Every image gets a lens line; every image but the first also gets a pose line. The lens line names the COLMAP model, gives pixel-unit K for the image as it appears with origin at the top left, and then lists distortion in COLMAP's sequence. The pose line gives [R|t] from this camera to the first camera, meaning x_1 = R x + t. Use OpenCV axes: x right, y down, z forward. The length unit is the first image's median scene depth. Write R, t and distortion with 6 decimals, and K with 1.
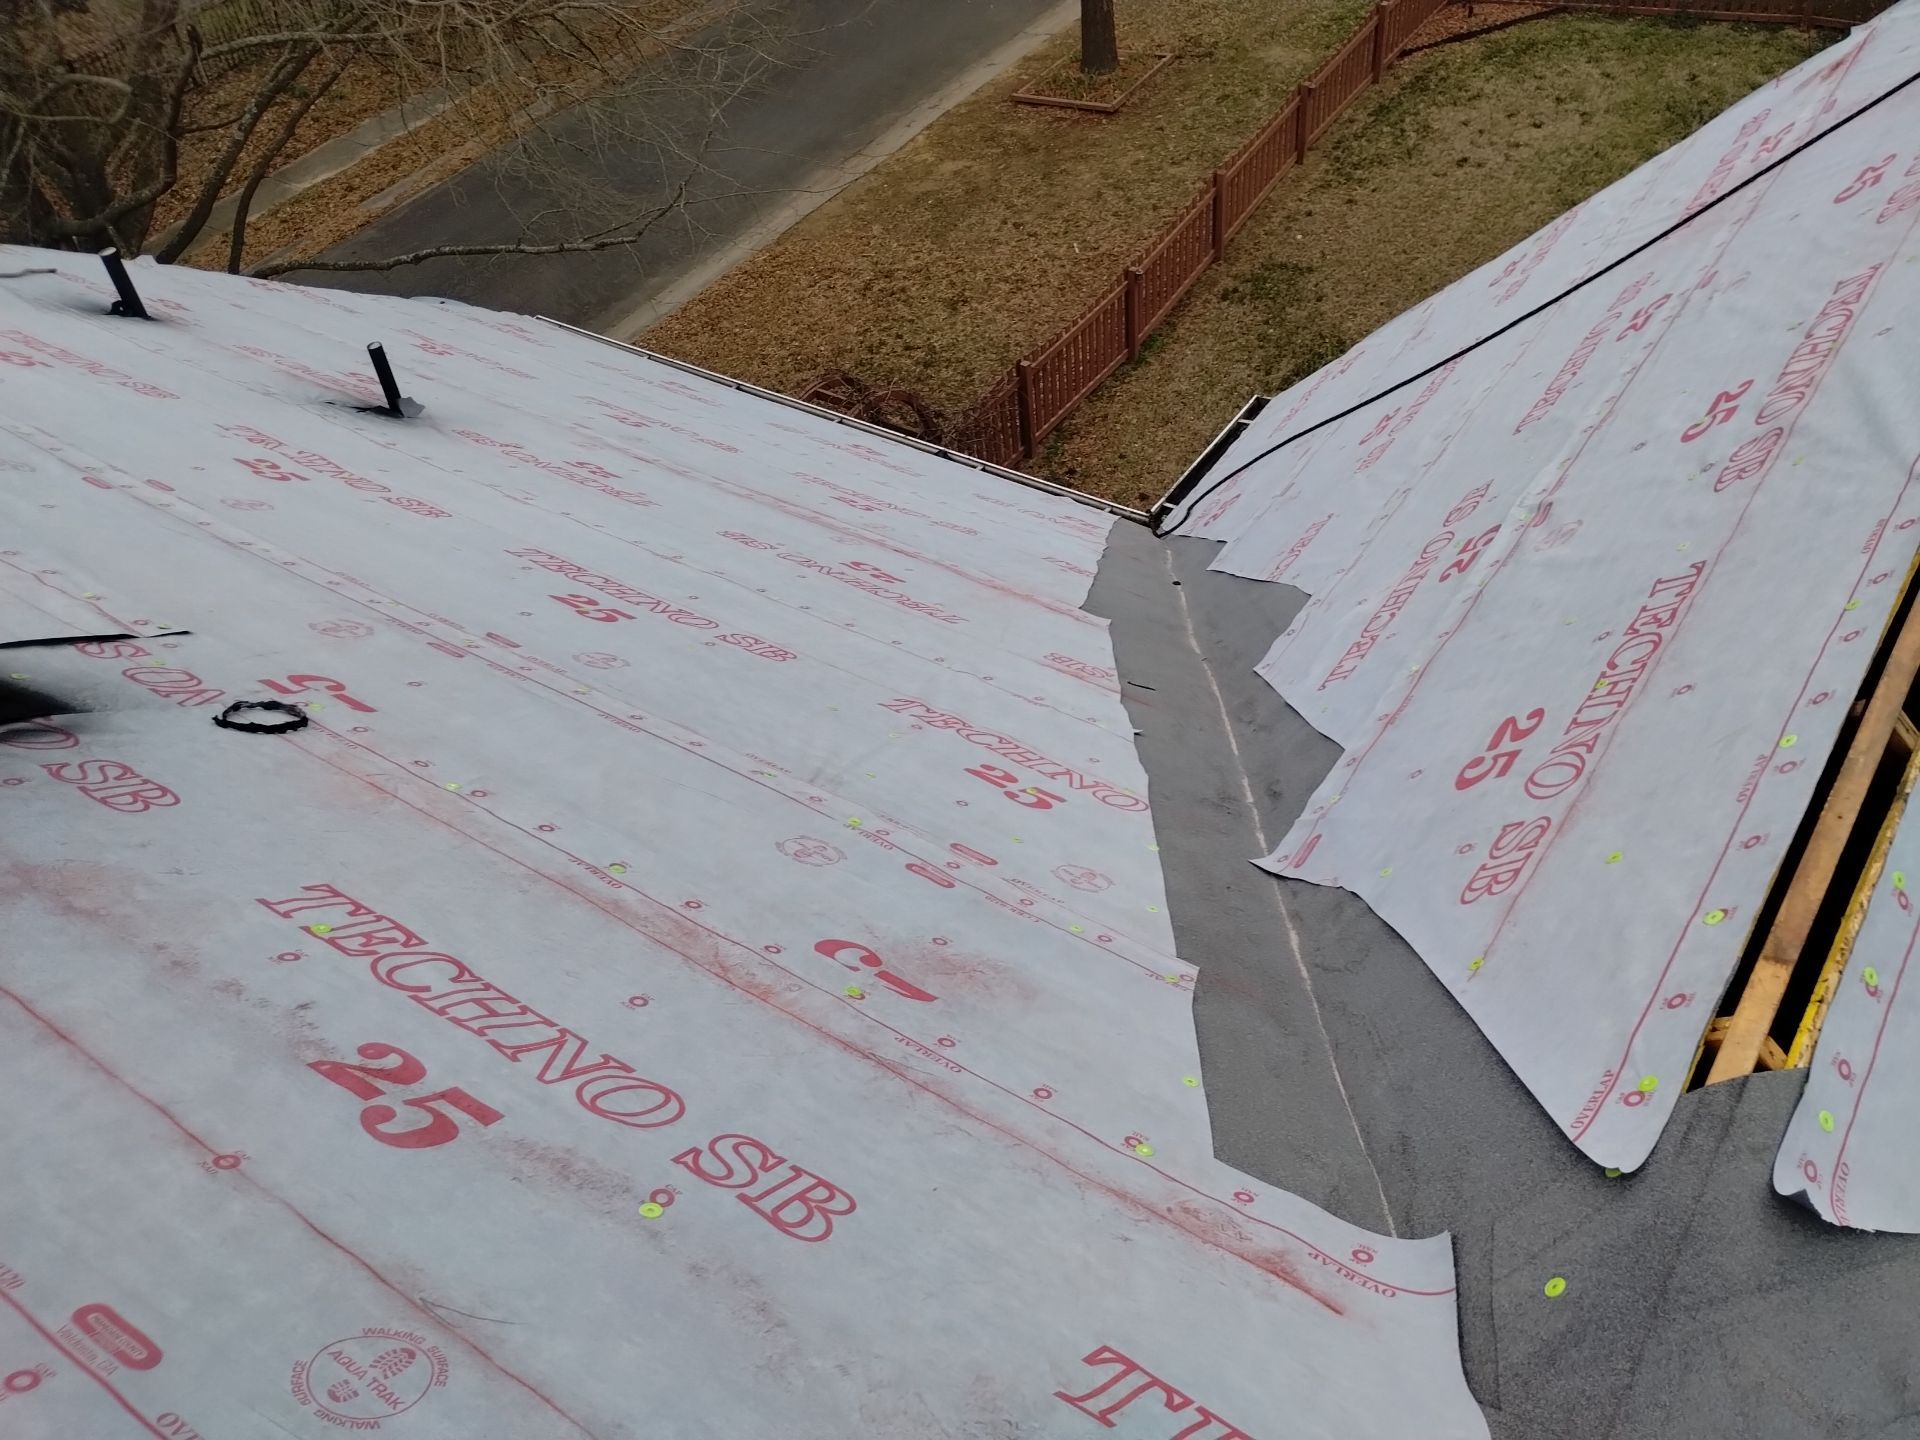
lens RADIAL K [[1552.7, 0, 983.7], [0, 1552.7, 677.7], [0, 0, 1]] dist [0.053316, -0.086240]
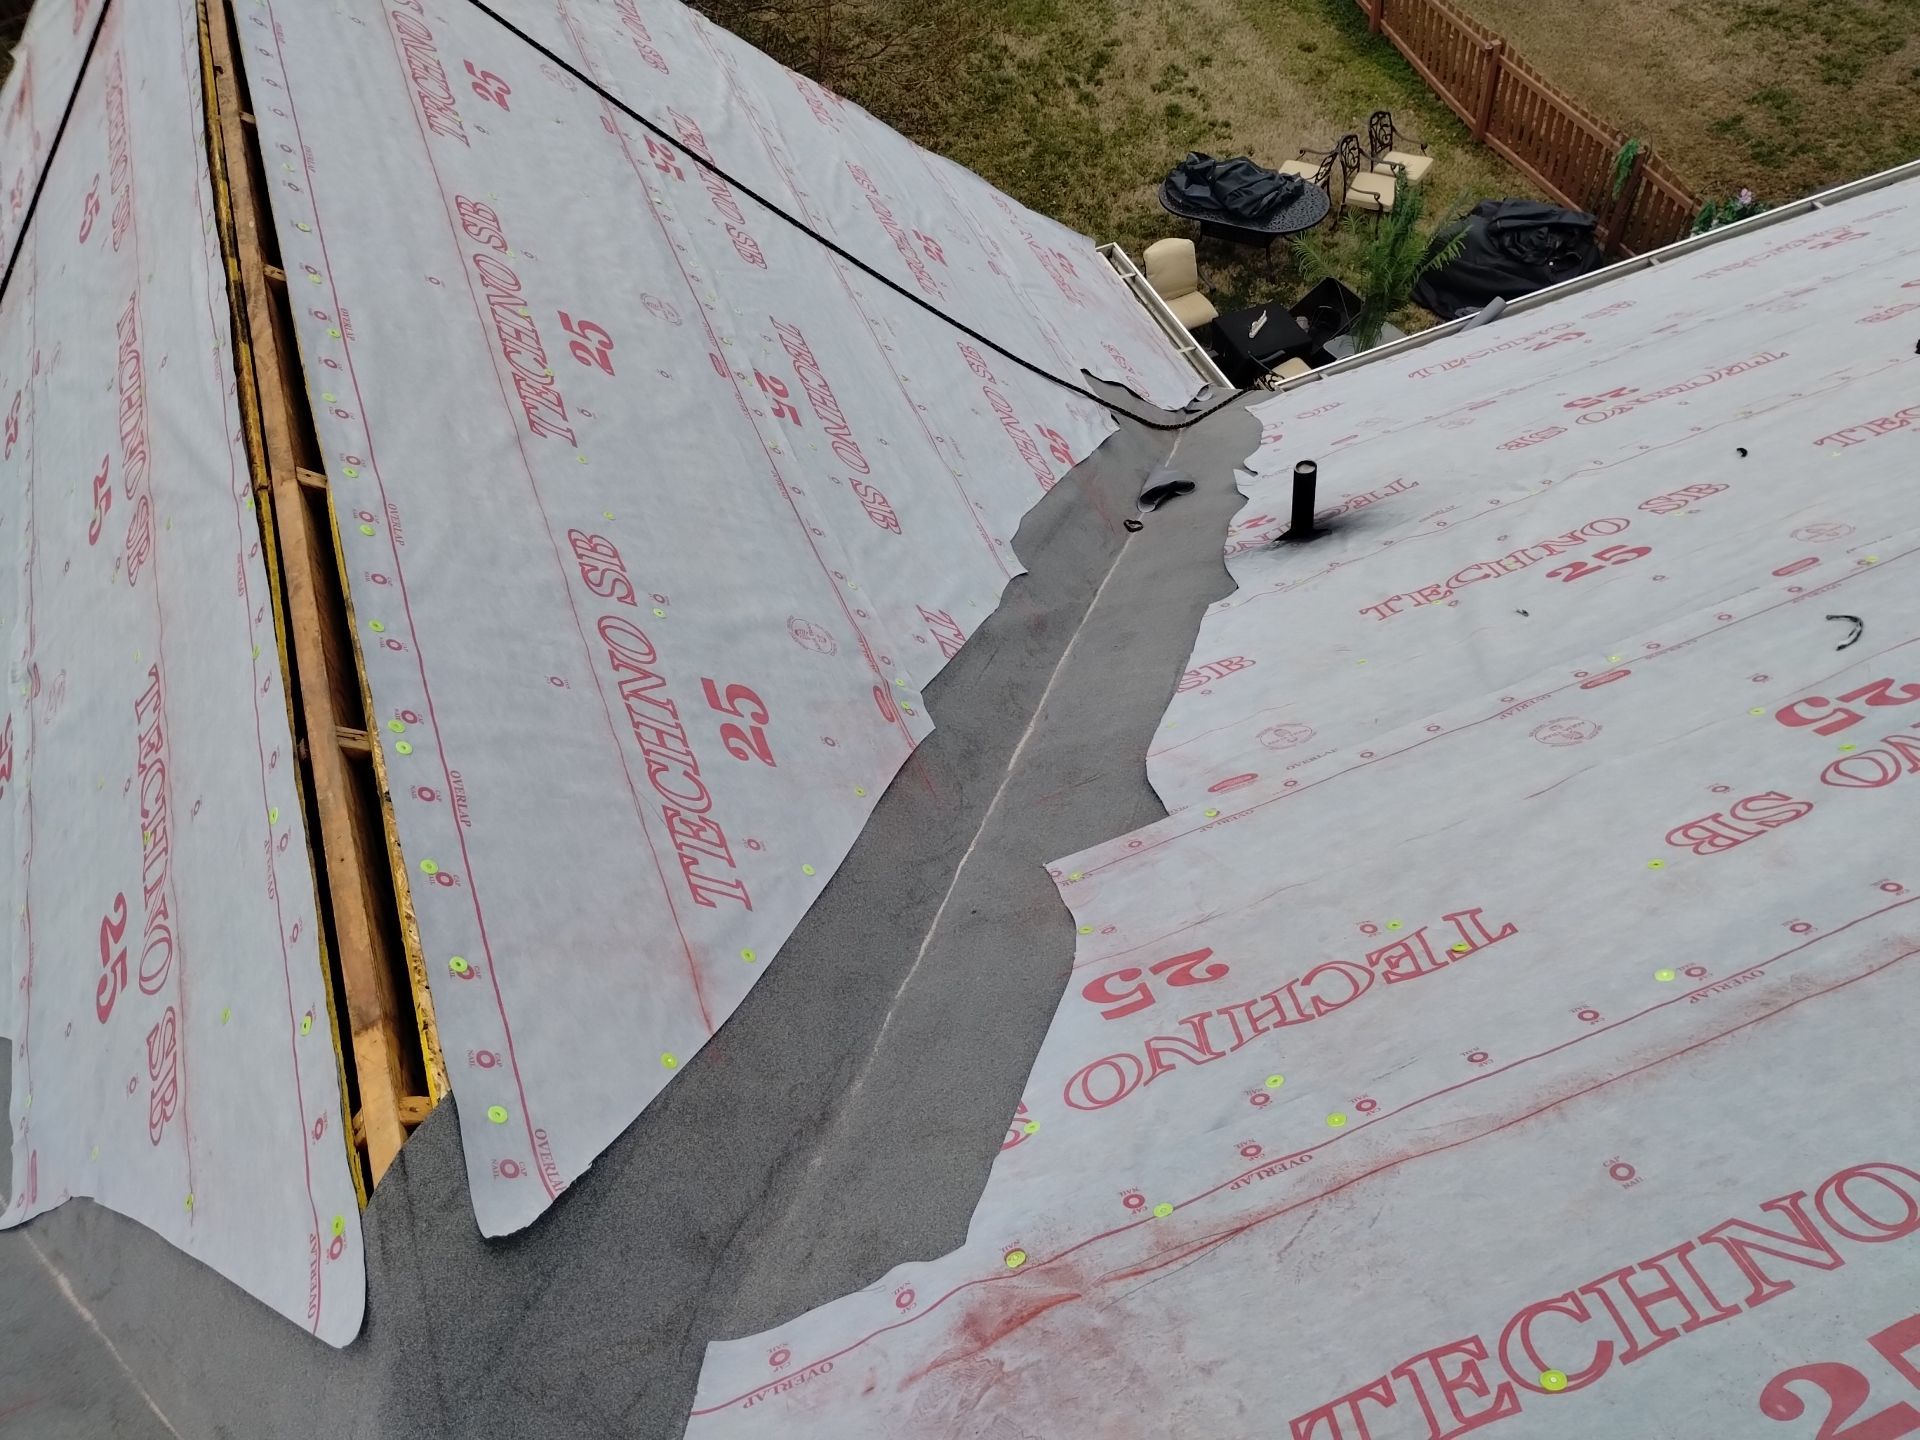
lens RADIAL K [[1587.8, 0, 959.5], [0, 1587.8, 654.7], [0, 0, 1]] dist [0.057067, -0.104294]
pose [[0.581426, -0.598535, 0.551090, 0.207716], [0.592155, 0.775816, 0.217858, -0.001467], [-0.557940, 0.199662, 0.805505, -0.054211]]
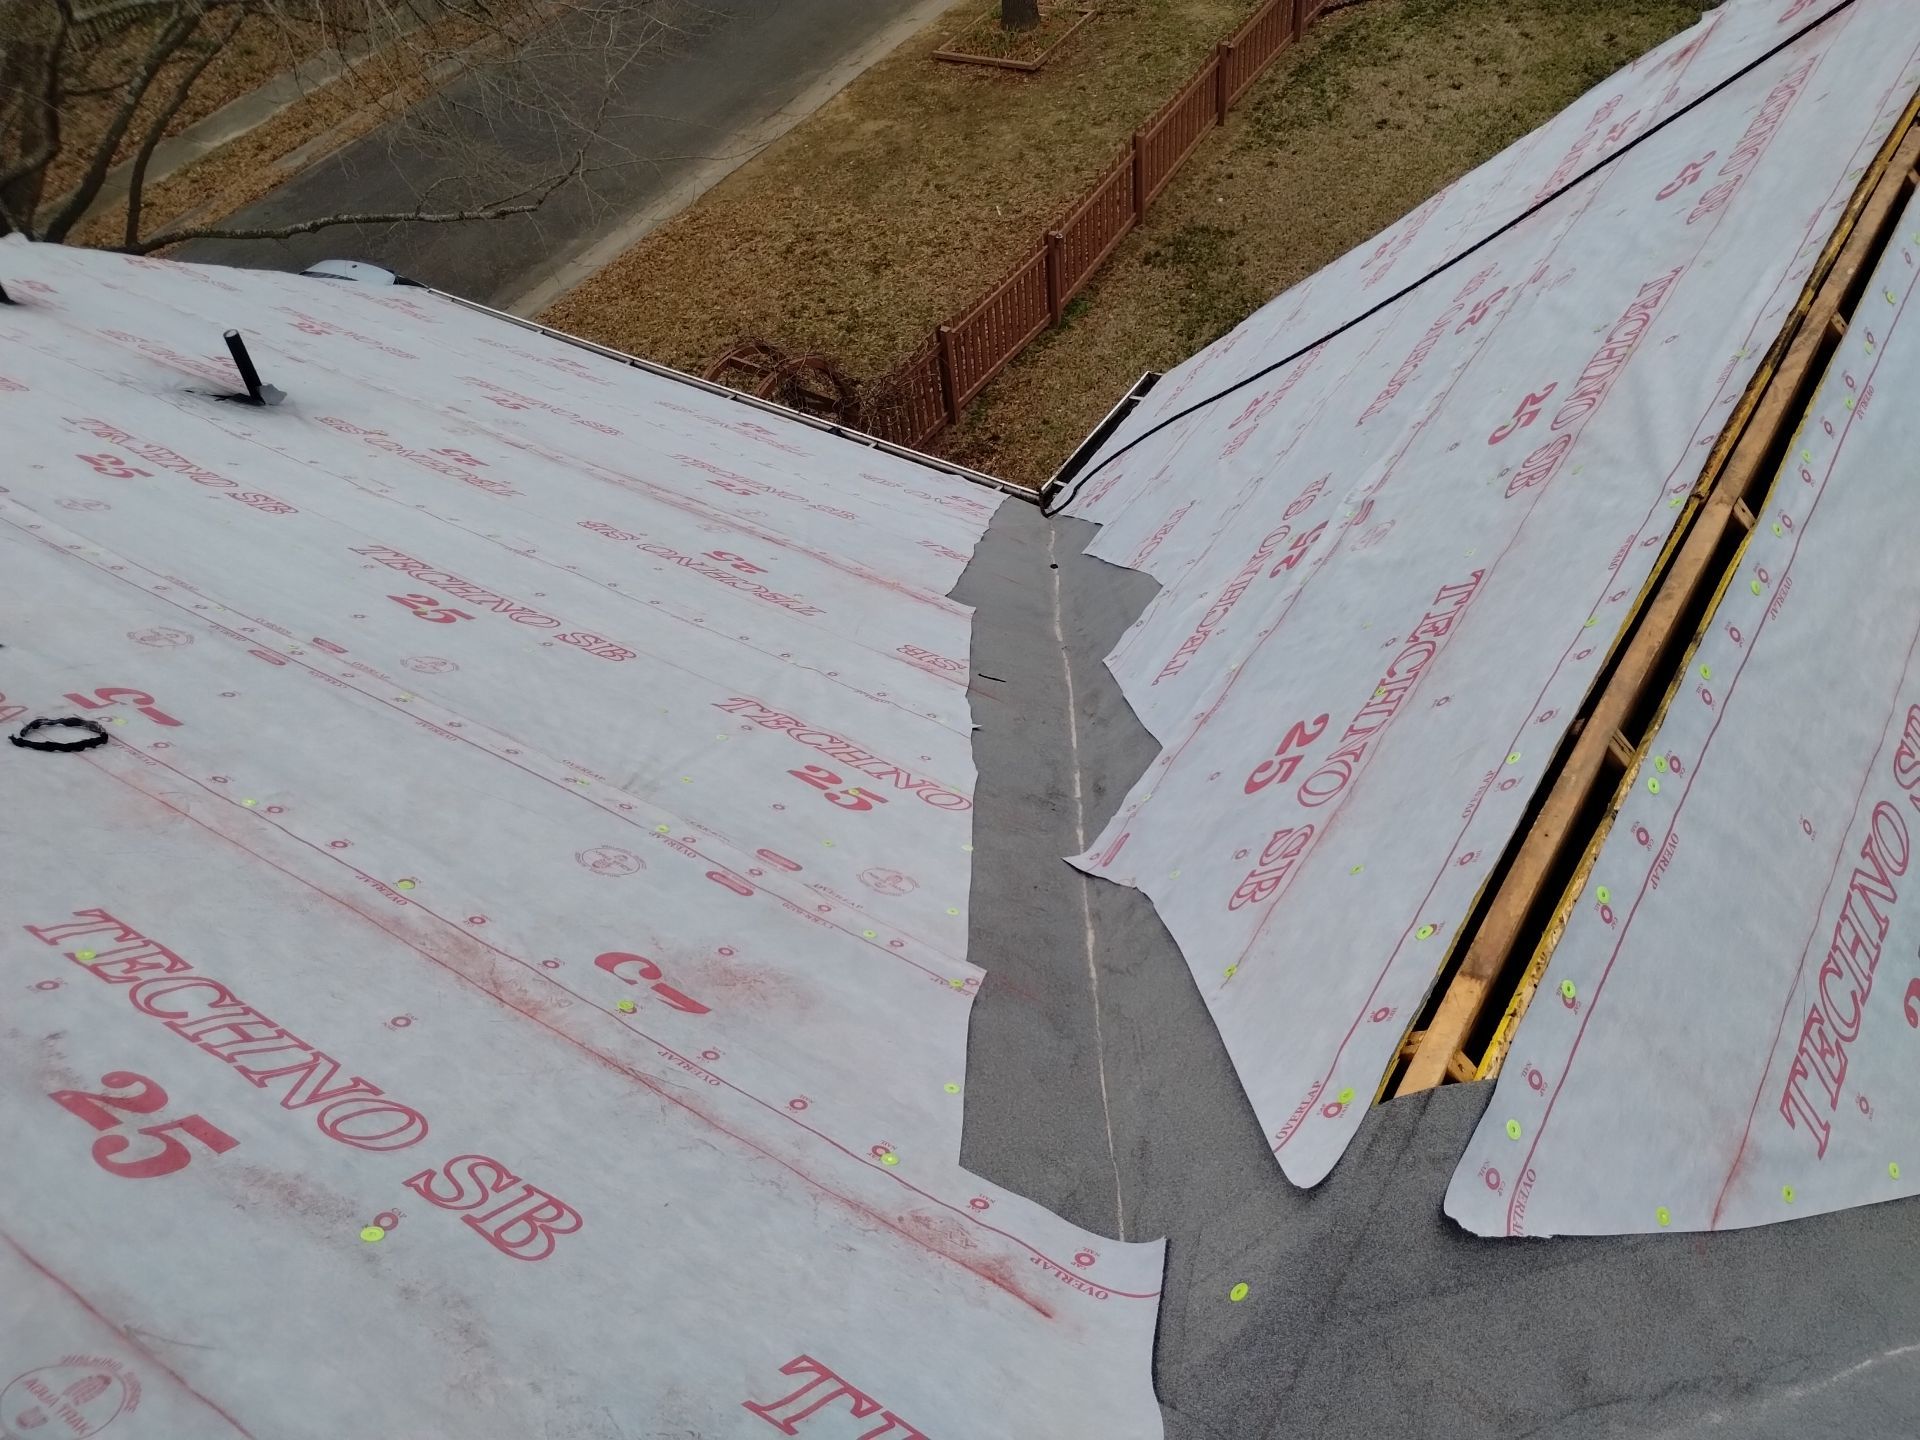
lens RADIAL K [[1566.2, 0, 975.2], [0, 1566.2, 688.1], [0, 0, 1]] dist [0.059933, -0.092683]
pose [[0.999813, -0.007784, 0.017711, 0.105948], [0.007164, 0.999368, 0.034817, -0.034465], [-0.017970, -0.034684, 0.999237, -0.028024]]
